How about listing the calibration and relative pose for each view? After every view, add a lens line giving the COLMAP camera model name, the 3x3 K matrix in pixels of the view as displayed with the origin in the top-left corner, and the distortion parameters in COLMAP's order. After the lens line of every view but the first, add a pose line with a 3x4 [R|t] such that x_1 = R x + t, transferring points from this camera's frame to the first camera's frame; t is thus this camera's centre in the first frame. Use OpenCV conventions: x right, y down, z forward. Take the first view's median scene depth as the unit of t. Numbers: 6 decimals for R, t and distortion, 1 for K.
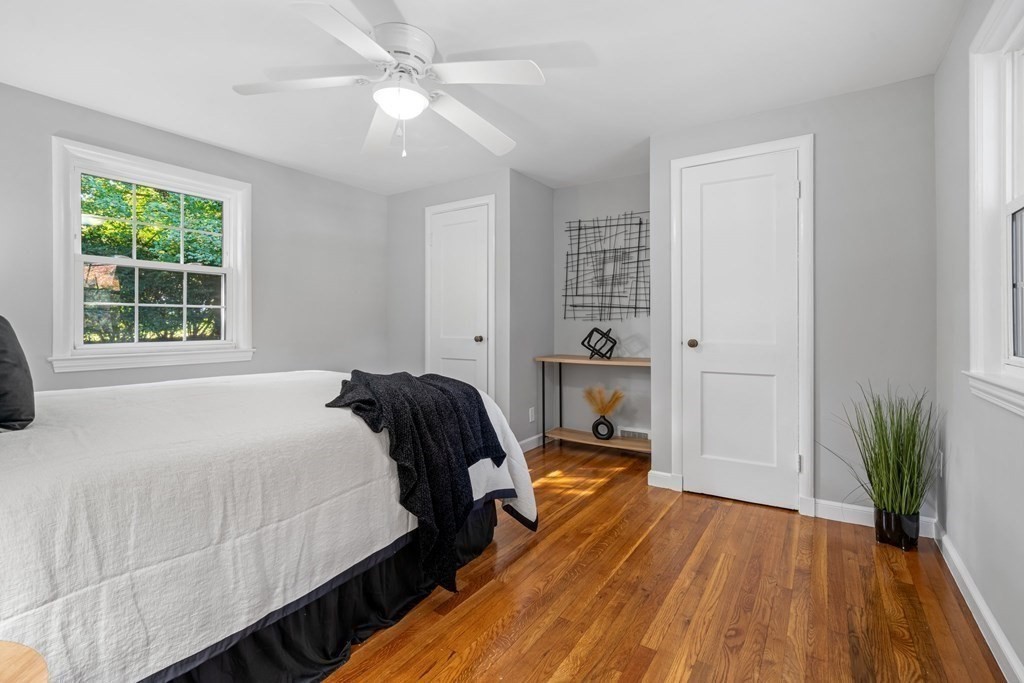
lens RADIAL K [[453.1, 0, 518.6], [0, 453.1, 326.2], [0, 0, 1]] dist [0.000215, 0.000166]
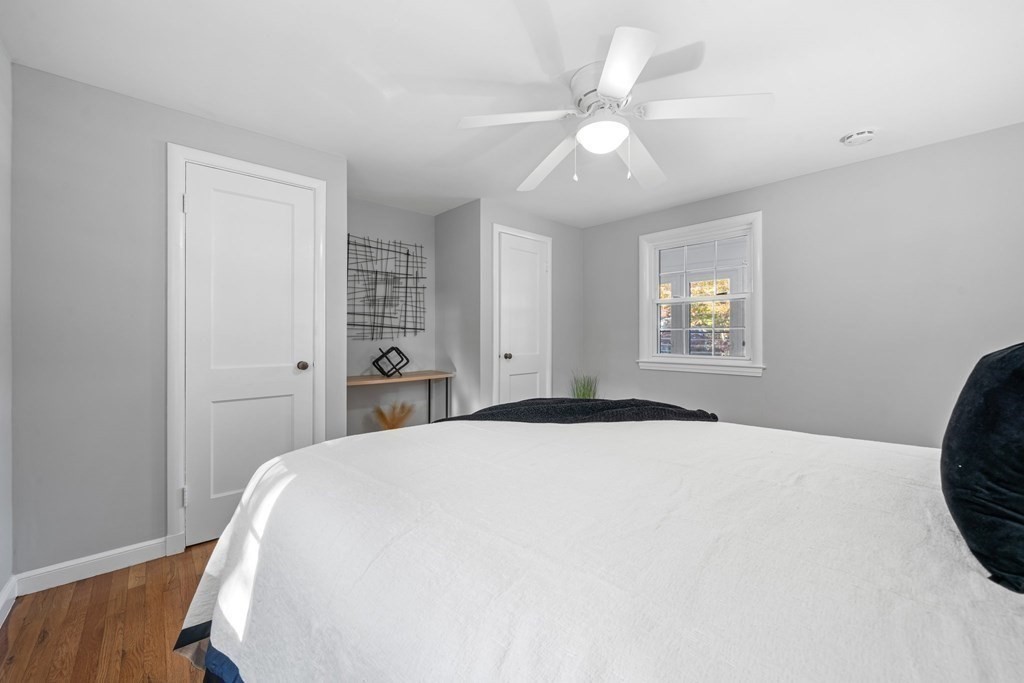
lens RADIAL K [[387.8, 0, 512.0], [0, 387.8, 341.5], [0, 0, 1]] dist [-0.000834, -0.000052]
pose [[0.265220, -0.012739, 0.964104, -0.588139], [0.007190, 0.999911, 0.011234, -0.016333], [-0.964161, 0.003952, 0.265288, 0.479385]]
